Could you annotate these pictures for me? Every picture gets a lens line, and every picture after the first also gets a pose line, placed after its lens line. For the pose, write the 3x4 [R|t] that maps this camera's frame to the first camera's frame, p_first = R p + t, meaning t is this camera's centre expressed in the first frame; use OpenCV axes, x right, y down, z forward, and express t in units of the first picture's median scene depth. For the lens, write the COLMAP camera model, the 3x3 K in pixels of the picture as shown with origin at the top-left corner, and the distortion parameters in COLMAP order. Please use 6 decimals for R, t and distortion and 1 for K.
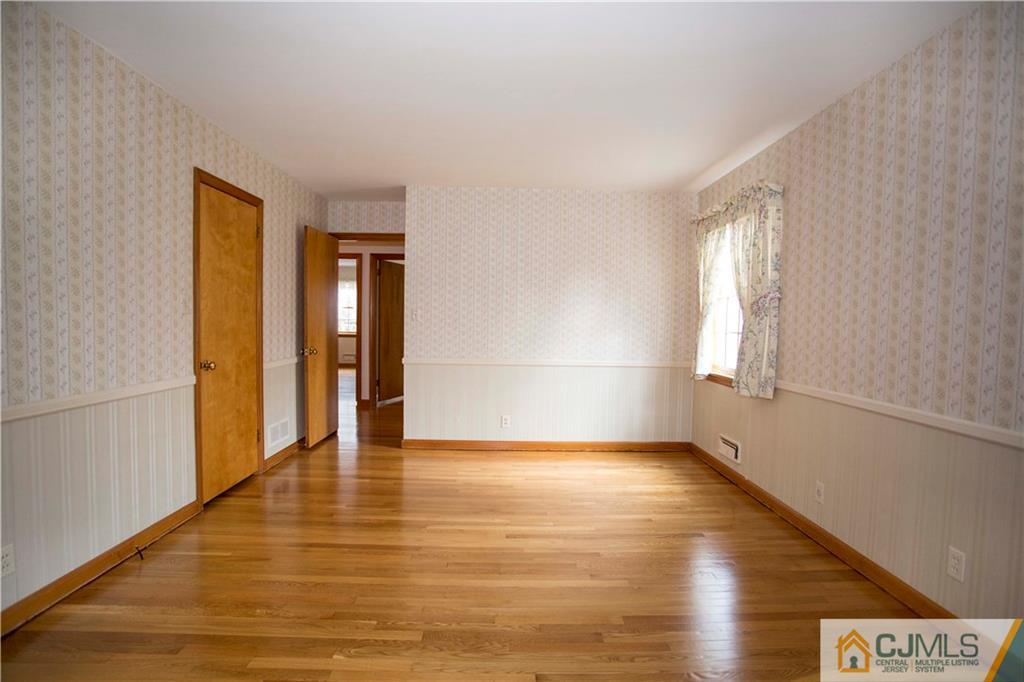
lens RADIAL K [[495.5, 0, 512.0], [0, 495.5, 341.0], [0, 0, 1]] dist [-0.085819, 0.042967]
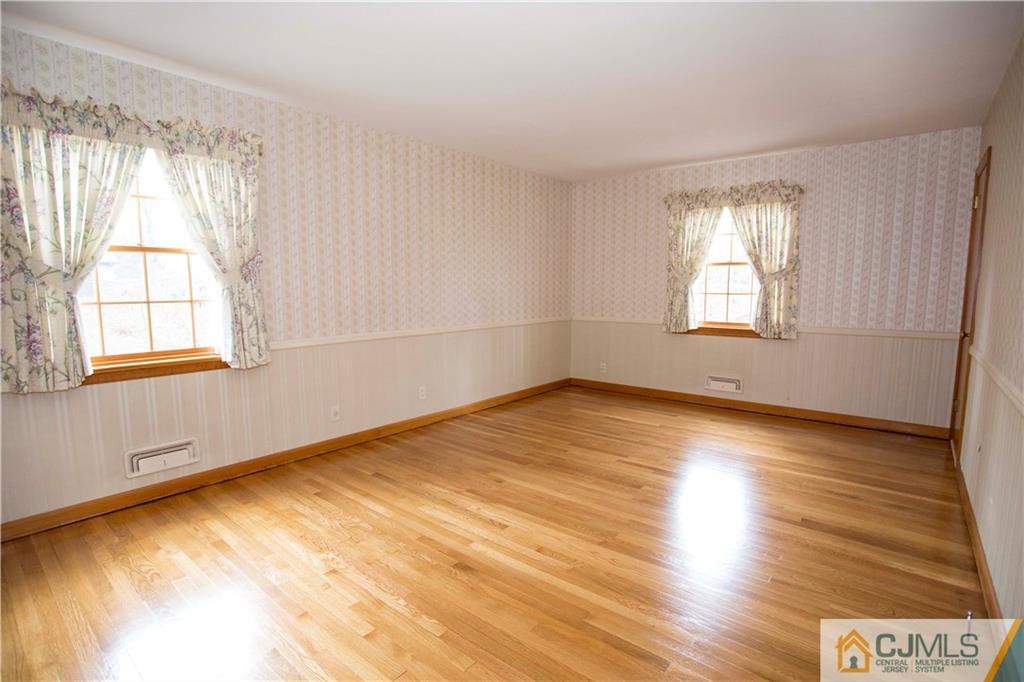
lens RADIAL K [[495.5, 0, 512.0], [0, 495.5, 341.0], [0, 0, 1]] dist [-0.085819, 0.042967]
pose [[-0.765490, -0.102329, 0.635259, -0.545960], [0.001388, 0.987009, 0.160662, -0.095476], [-0.643447, 0.123866, -0.755403, 1.578803]]
